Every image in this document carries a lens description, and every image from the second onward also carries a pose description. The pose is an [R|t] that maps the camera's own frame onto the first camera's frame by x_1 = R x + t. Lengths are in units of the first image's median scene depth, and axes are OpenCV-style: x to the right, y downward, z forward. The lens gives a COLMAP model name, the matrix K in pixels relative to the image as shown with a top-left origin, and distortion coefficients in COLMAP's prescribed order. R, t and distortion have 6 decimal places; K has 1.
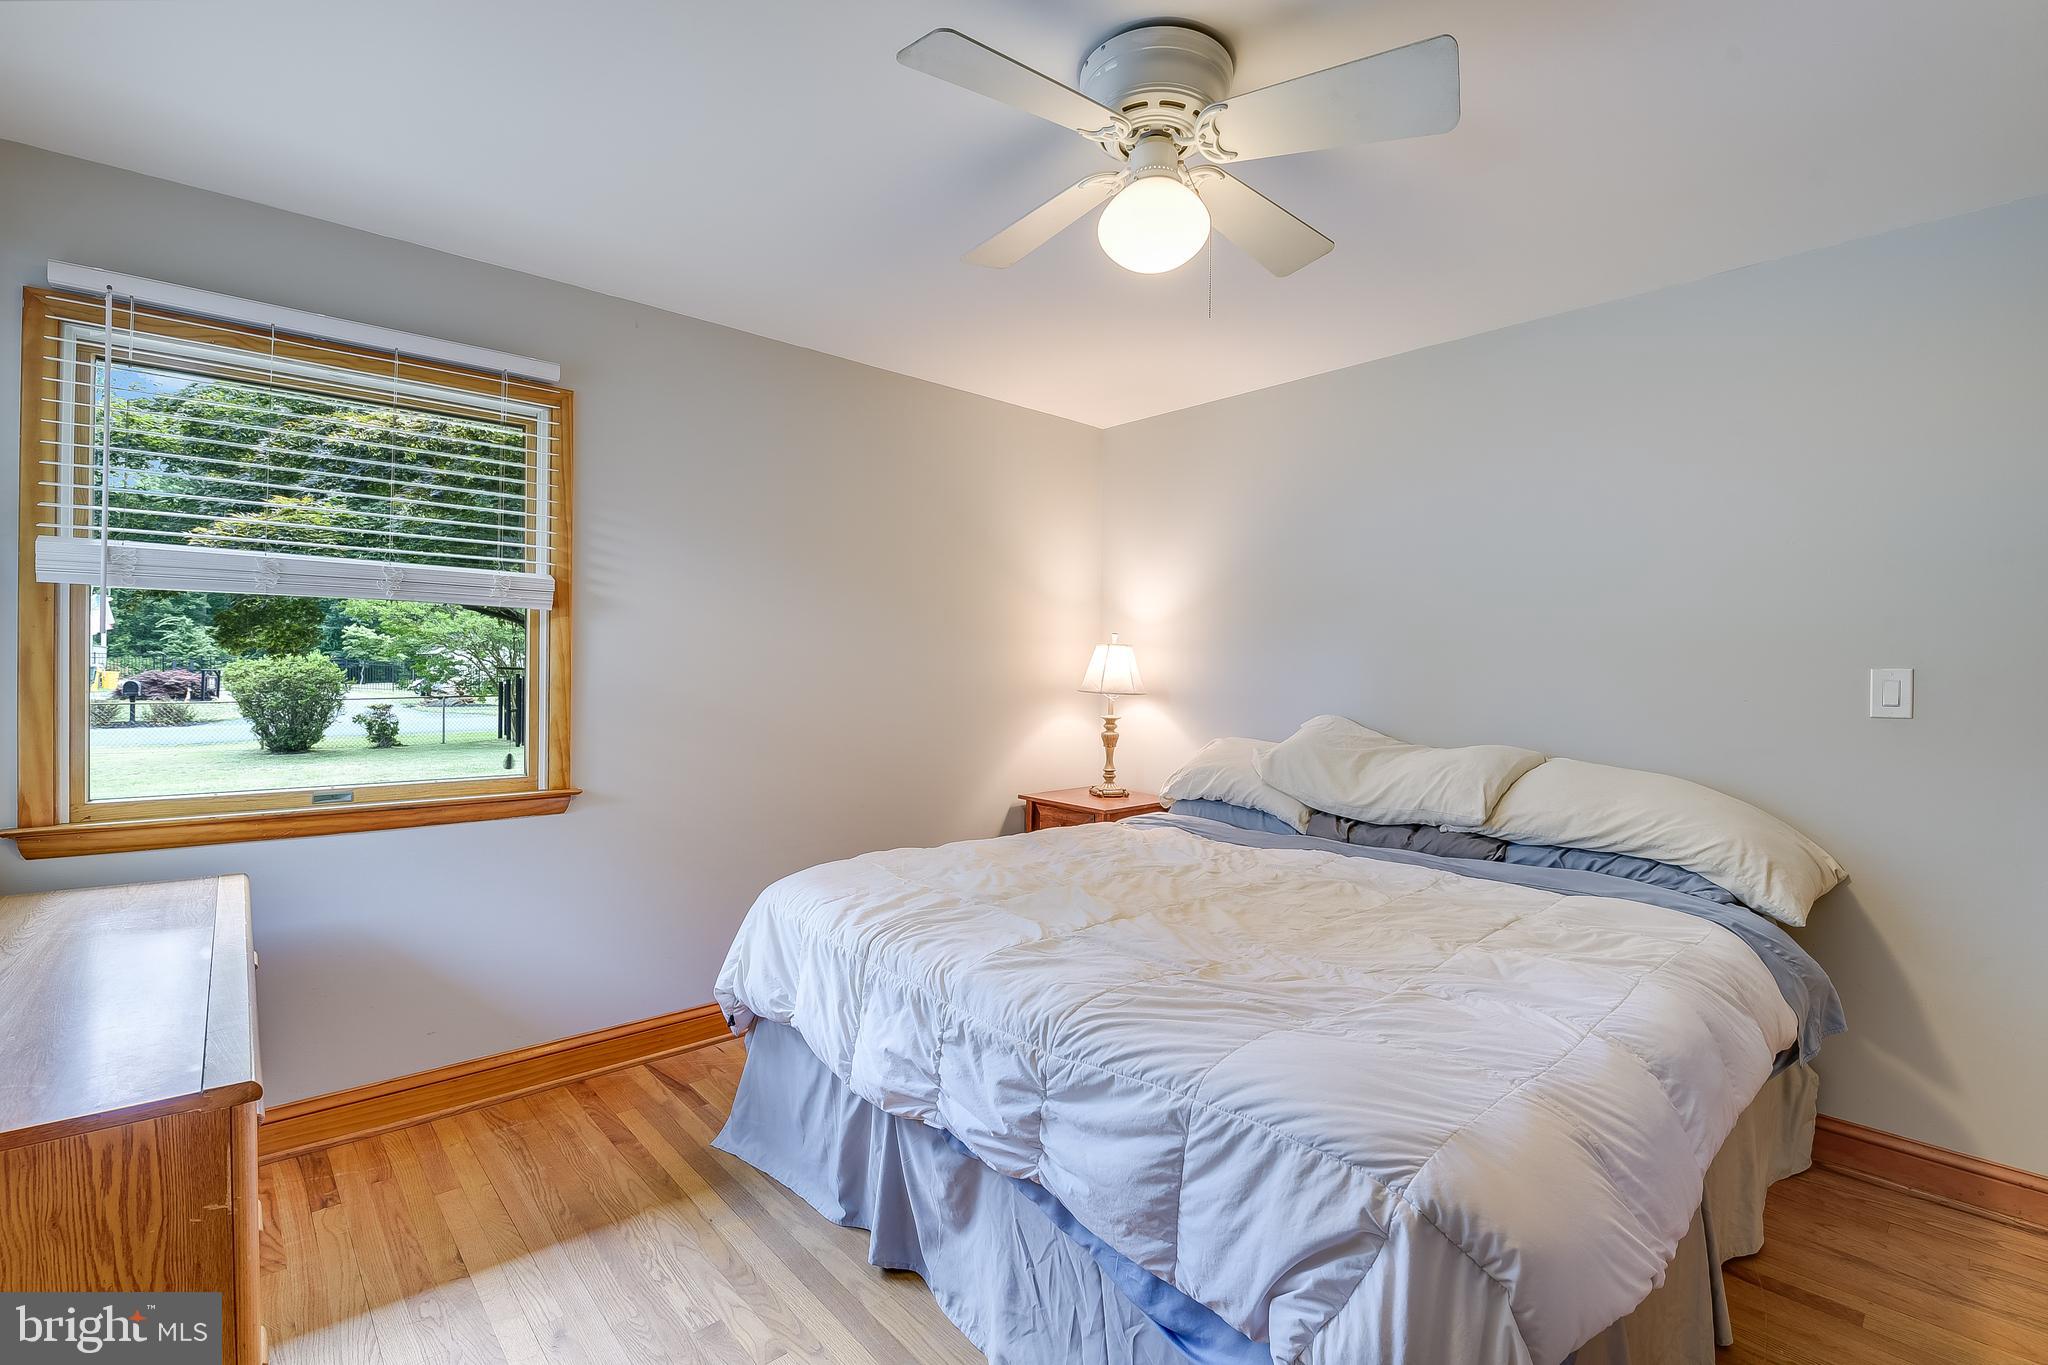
lens RADIAL K [[887.2, 0, 1028.8], [0, 887.2, 689.9], [0, 0, 1]] dist [0.000326, -0.009315]
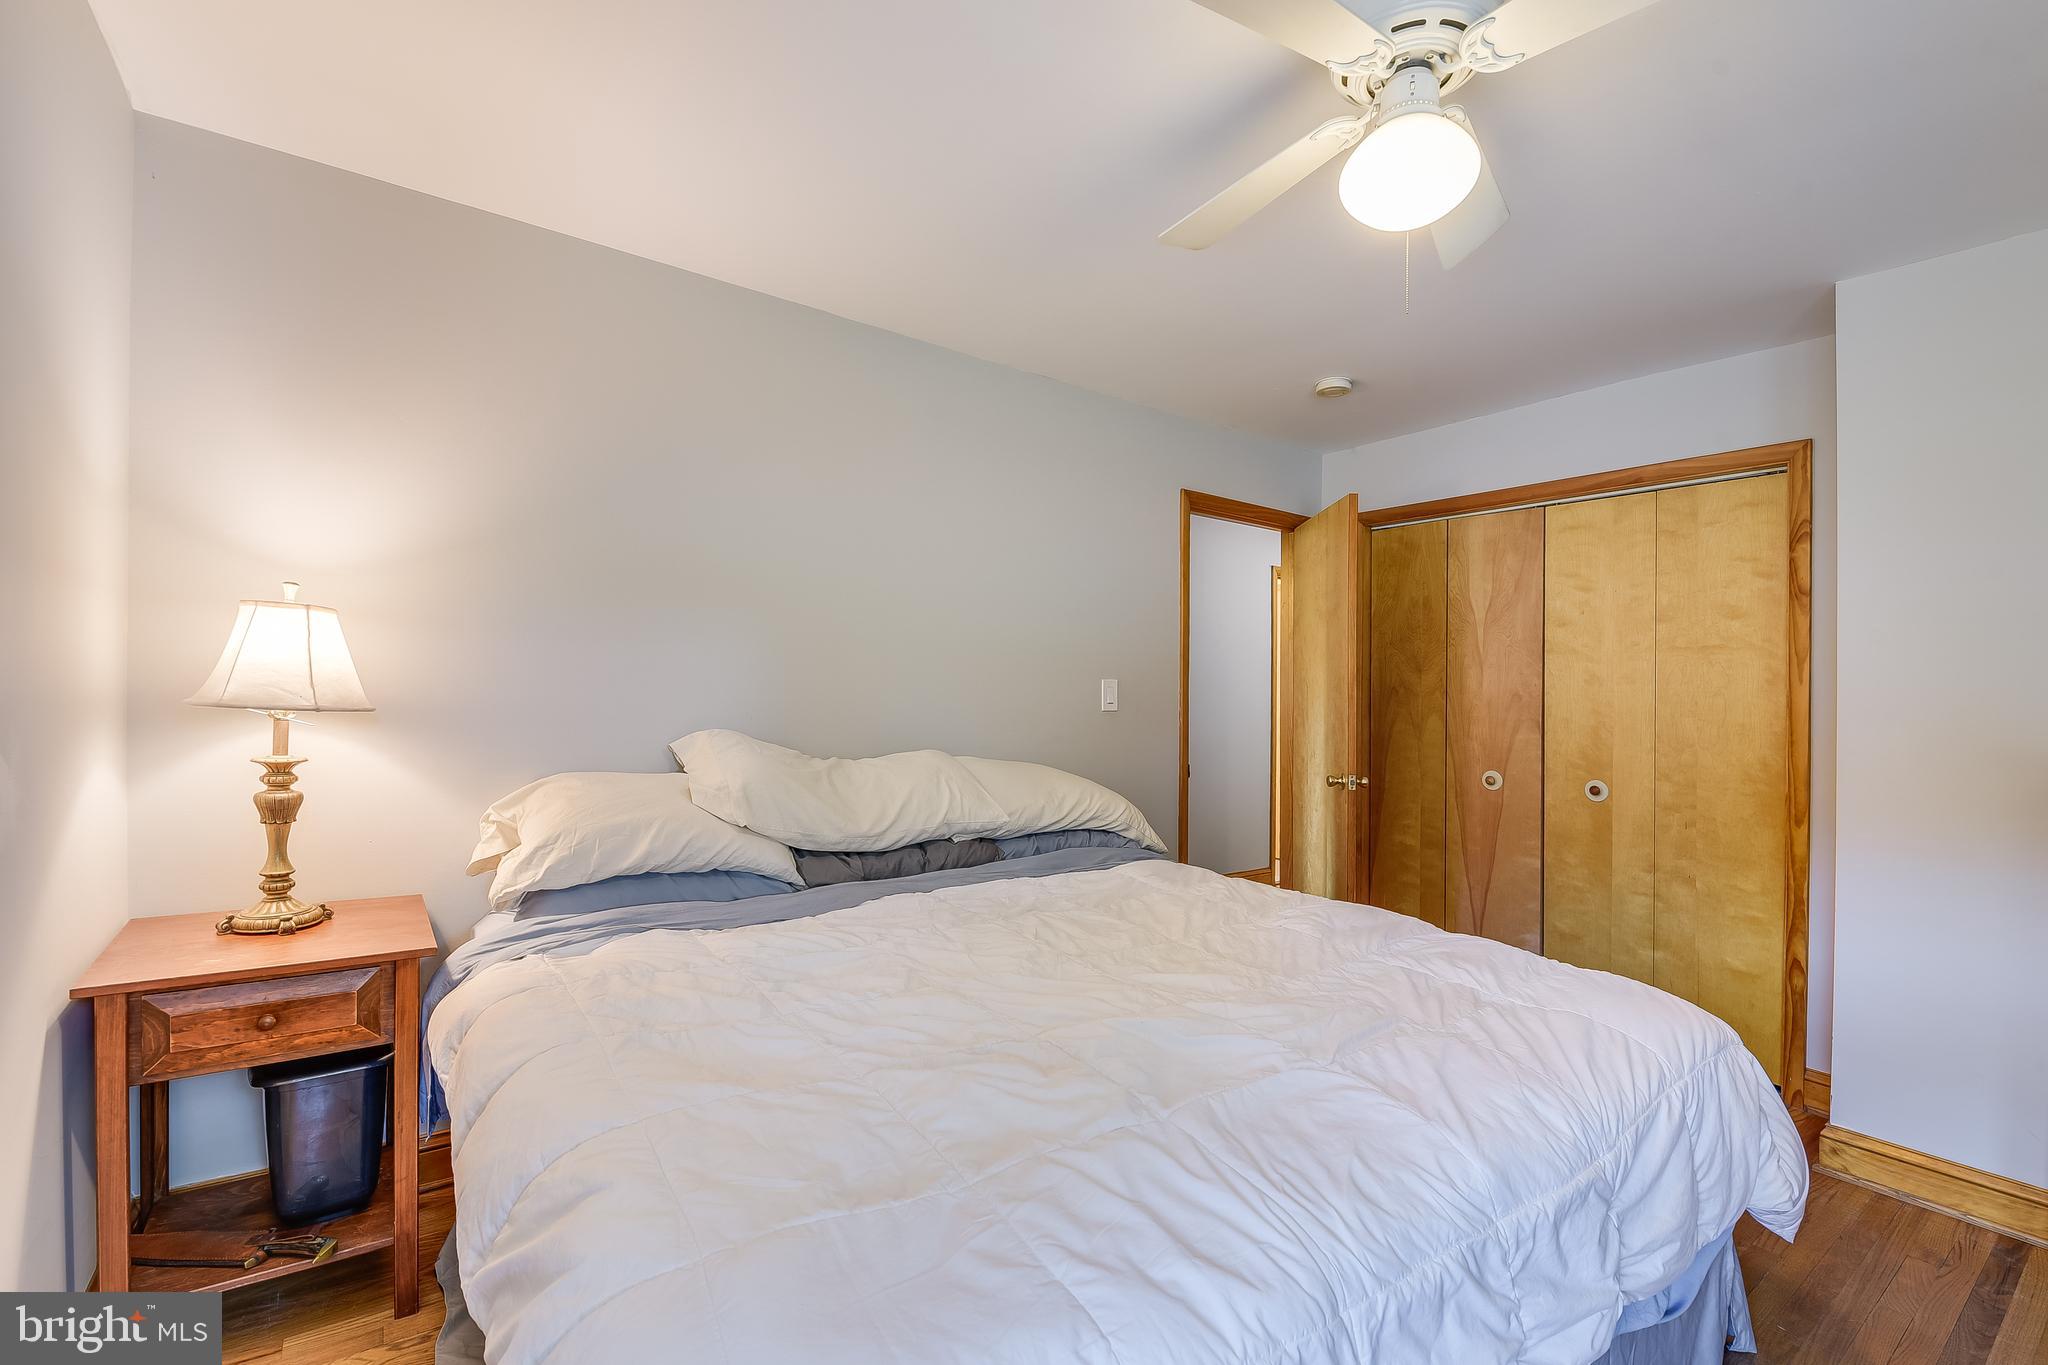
lens RADIAL K [[887.2, 0, 1028.8], [0, 887.2, 689.9], [0, 0, 1]] dist [0.000326, -0.009315]
pose [[0.105566, -0.004348, 0.994403, -0.405950], [0.002318, 0.999989, 0.004127, -0.008858], [-0.994410, 0.001870, 0.105575, 0.685295]]
